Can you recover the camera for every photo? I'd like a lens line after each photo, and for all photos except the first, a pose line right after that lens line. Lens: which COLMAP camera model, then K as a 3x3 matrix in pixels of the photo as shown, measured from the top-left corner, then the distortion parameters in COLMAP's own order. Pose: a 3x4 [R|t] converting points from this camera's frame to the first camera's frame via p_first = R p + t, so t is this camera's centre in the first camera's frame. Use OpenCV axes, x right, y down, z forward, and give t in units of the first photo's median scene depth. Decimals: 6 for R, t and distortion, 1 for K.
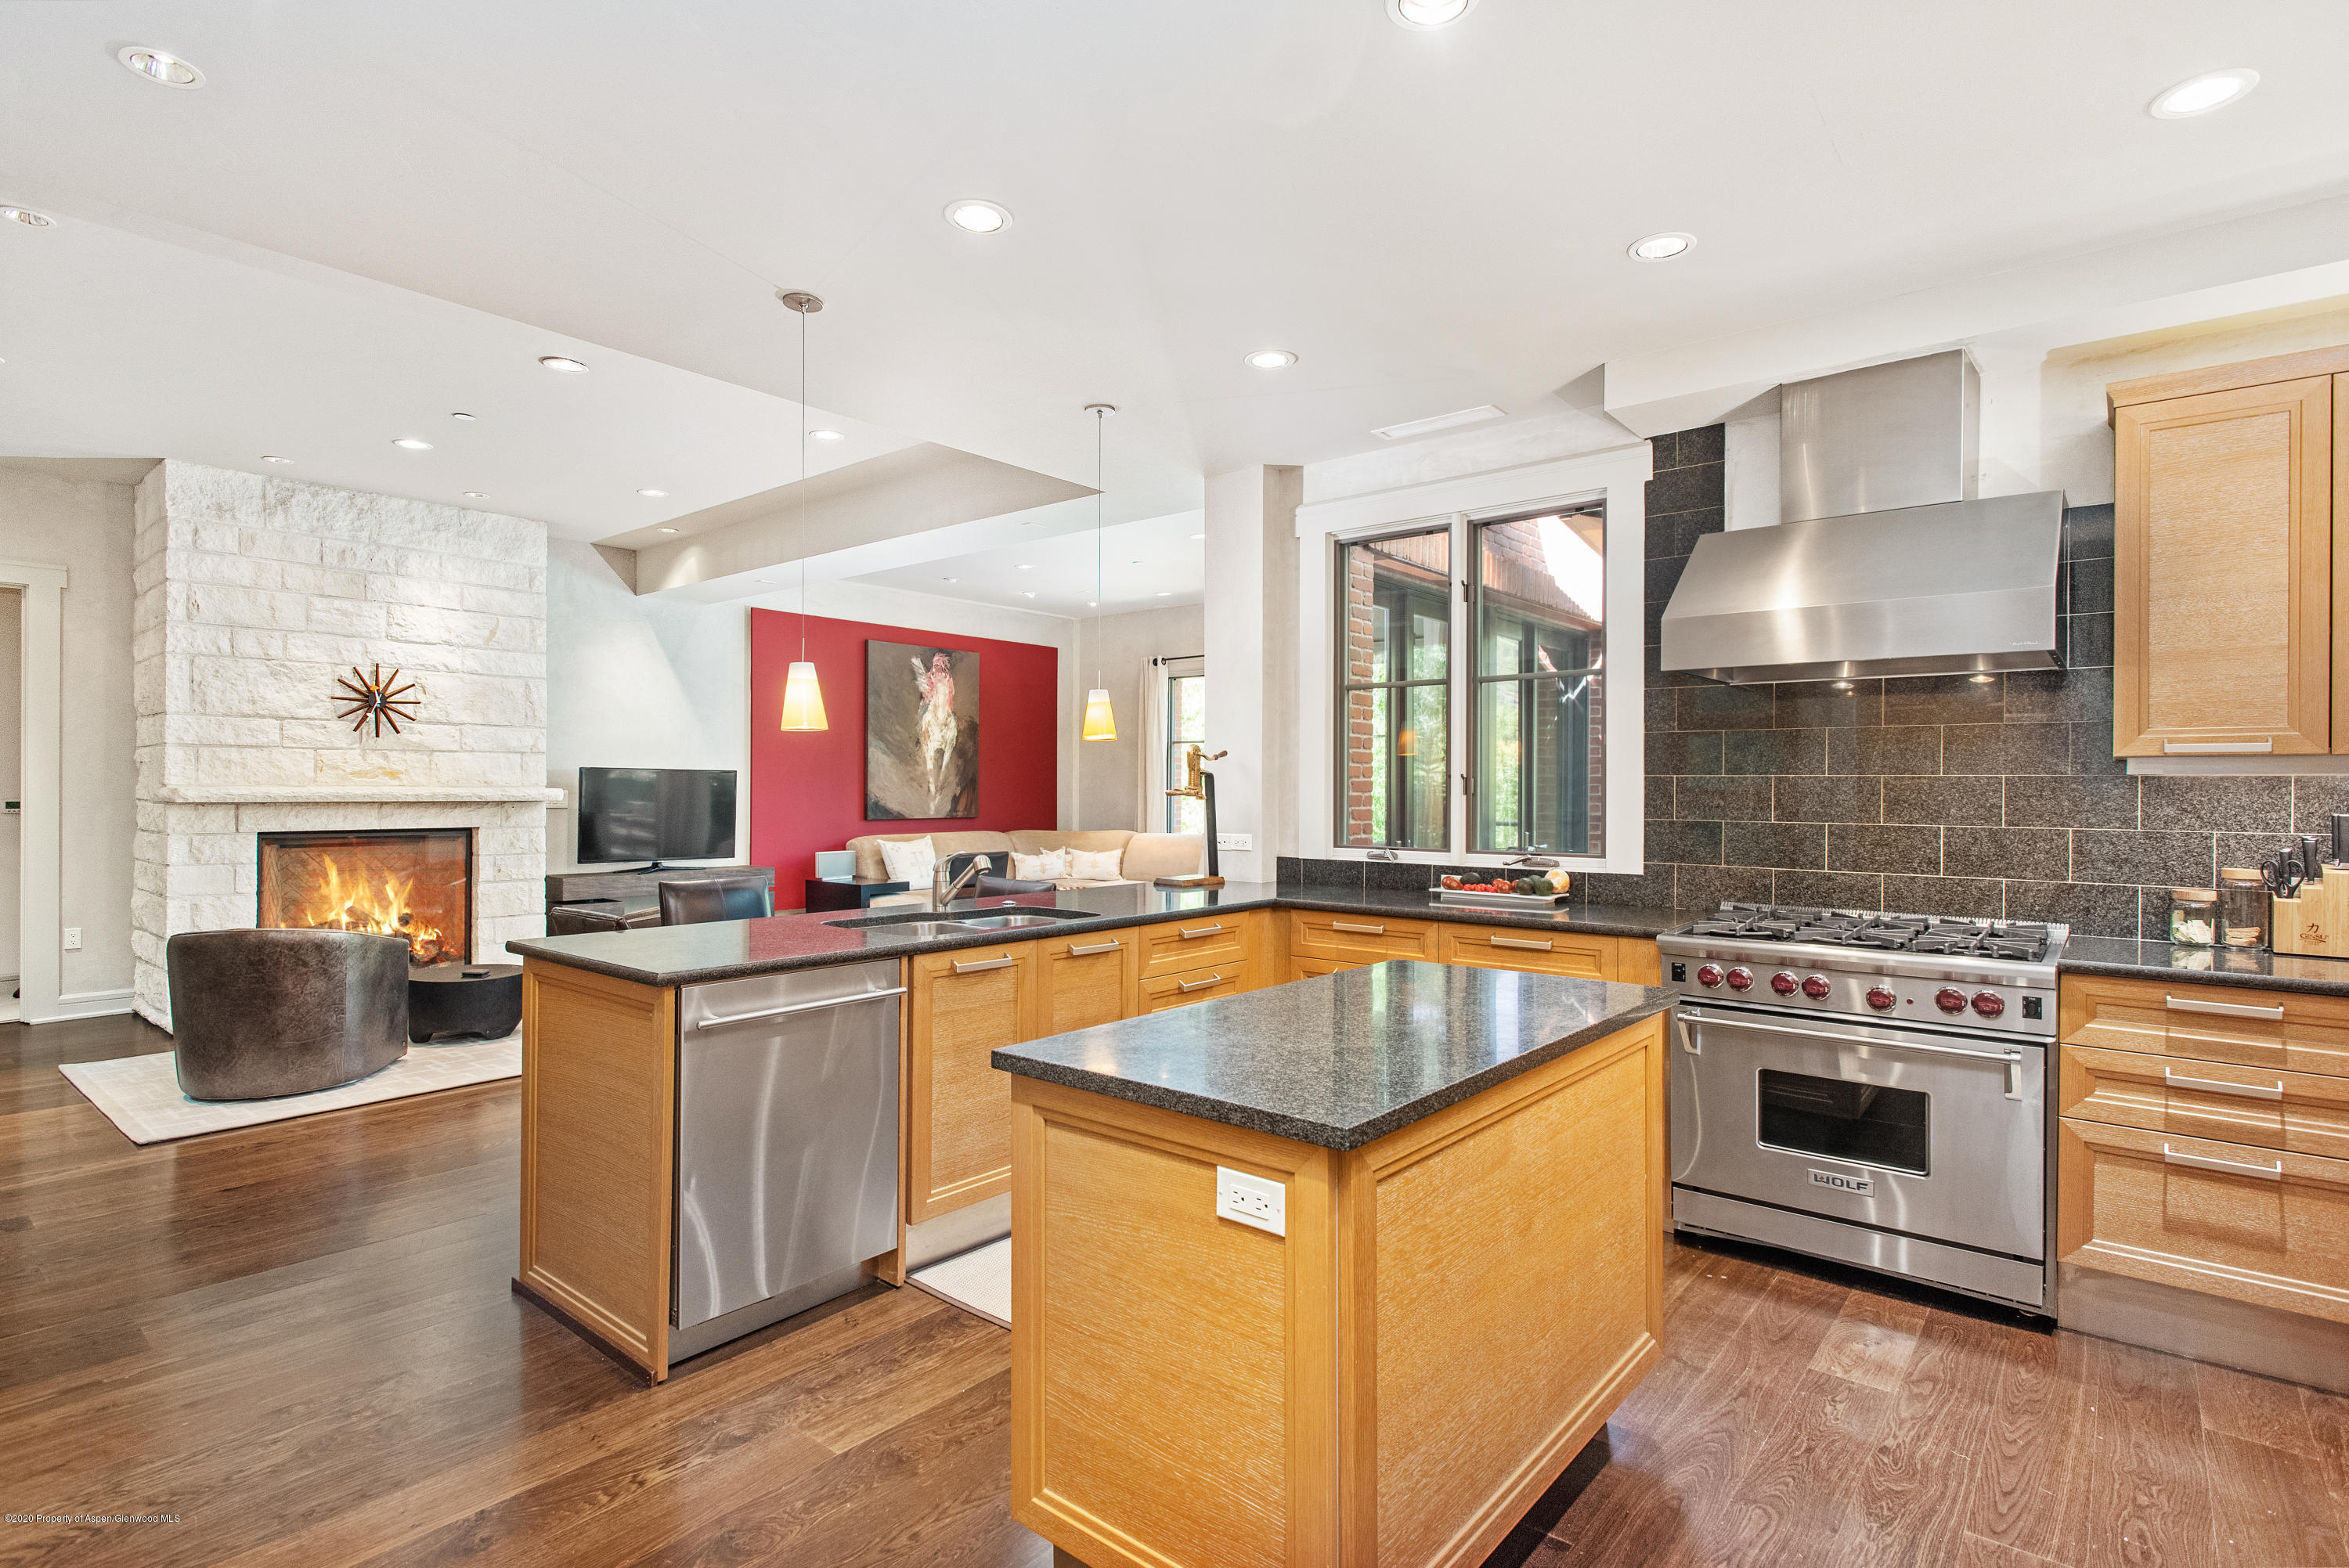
lens RADIAL K [[1187.5, 0, 1175.7], [0, 1187.5, 780.5], [0, 0, 1]] dist [0.000644, 0.000068]
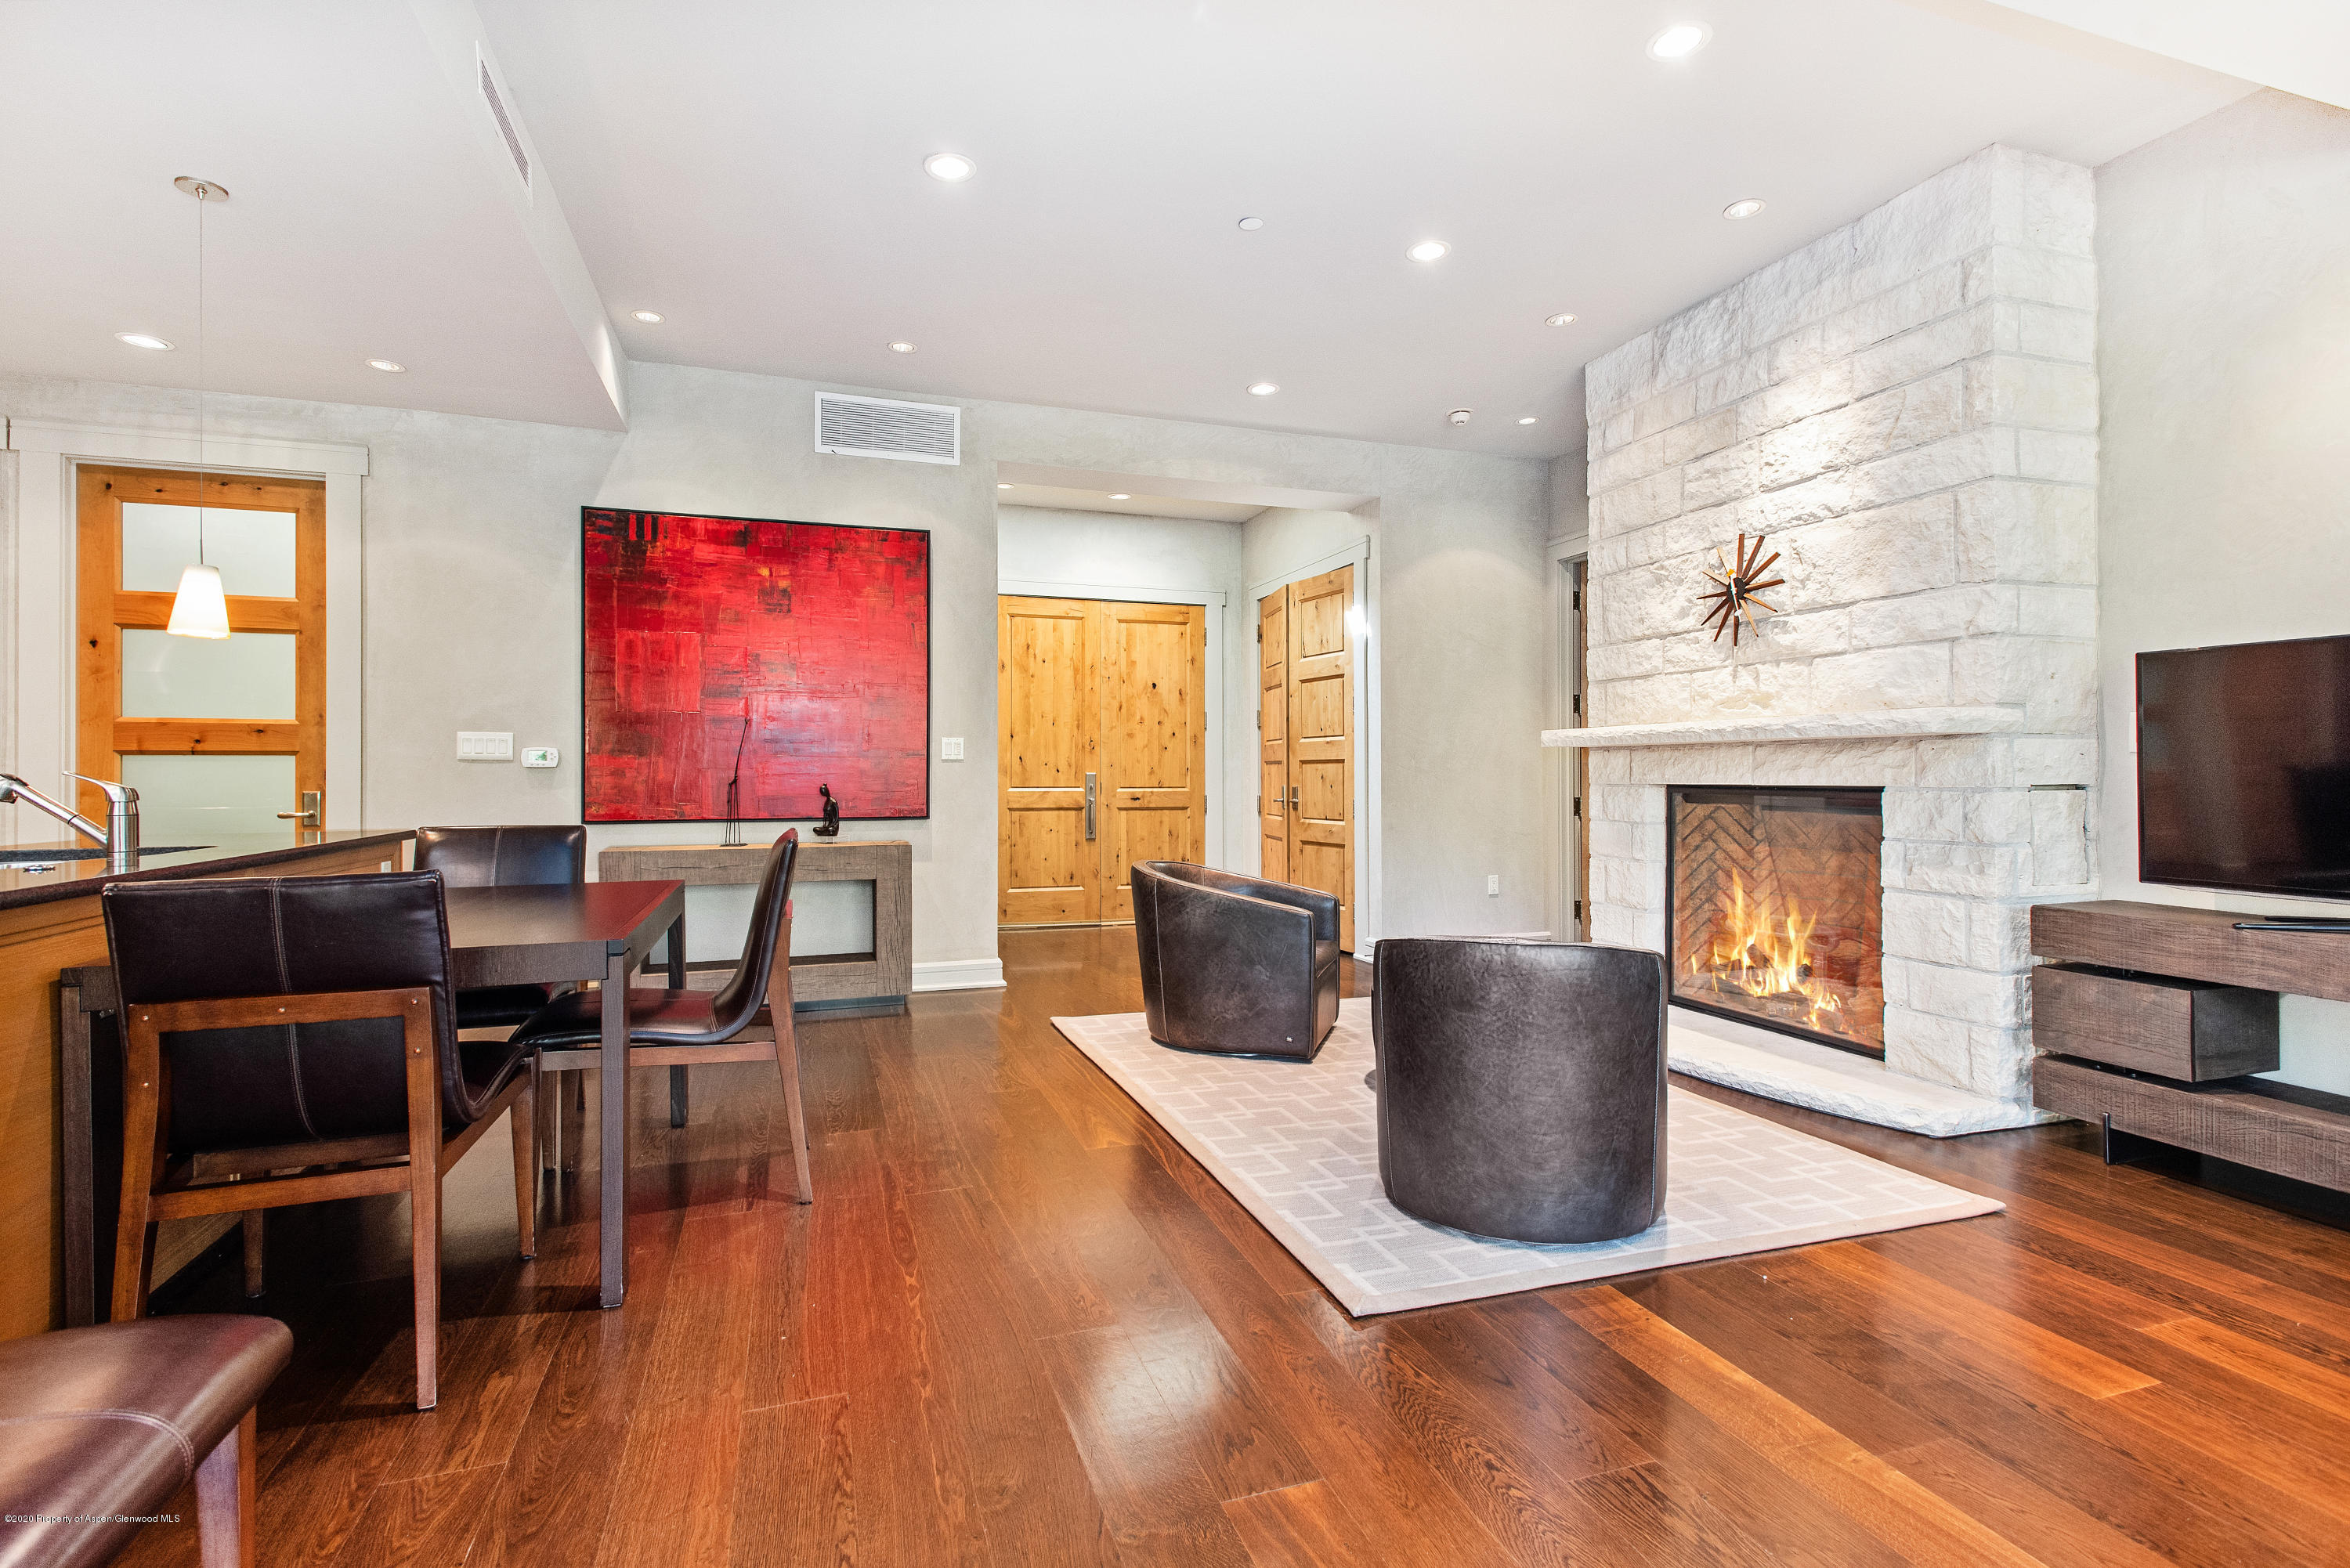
lens RADIAL K [[1079.6, 0, 1170.2], [0, 1079.6, 782.5], [0, 0, 1]] dist [0.003239, 0.000188]
pose [[-0.532976, 0.004921, -0.846116, 0.008570], [0.004089, 0.999986, 0.003240, 0.035597], [0.846121, -0.001733, -0.532989, 1.018433]]
